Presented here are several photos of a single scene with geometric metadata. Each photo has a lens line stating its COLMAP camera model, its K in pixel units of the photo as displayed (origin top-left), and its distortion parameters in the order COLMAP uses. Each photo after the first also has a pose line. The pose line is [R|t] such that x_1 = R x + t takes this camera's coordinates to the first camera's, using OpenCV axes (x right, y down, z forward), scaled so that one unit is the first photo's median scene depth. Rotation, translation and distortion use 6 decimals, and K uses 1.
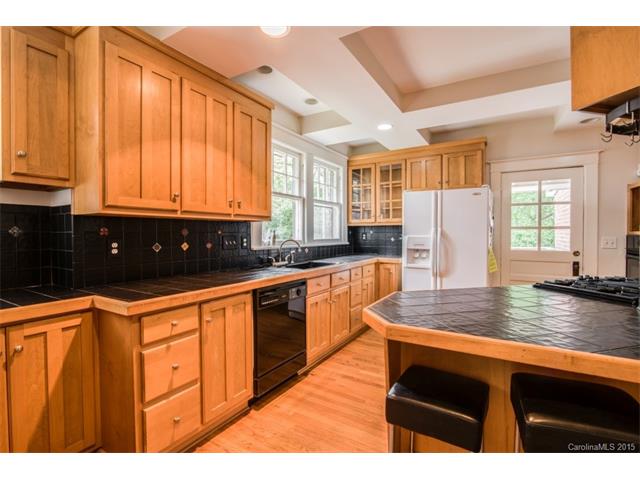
lens RADIAL K [[307.5, 0, 320.0], [0, 307.5, 240.0], [0, 0, 1]] dist [-0.000484, 0.000095]
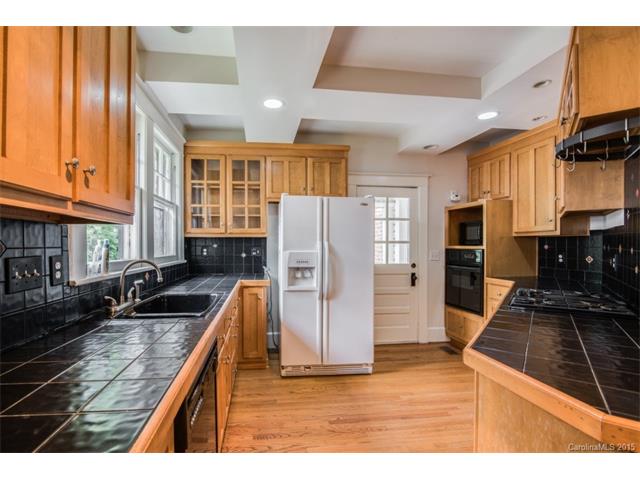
lens RADIAL K [[328.1, 0, 319.9], [0, 328.1, 248.5], [0, 0, 1]] dist [-0.002361, 0.000340]
pose [[0.792806, -0.003101, 0.609466, -0.163754], [0.012297, 0.999865, -0.010909, -0.009604], [-0.609350, 0.016144, 0.792737, 0.282218]]
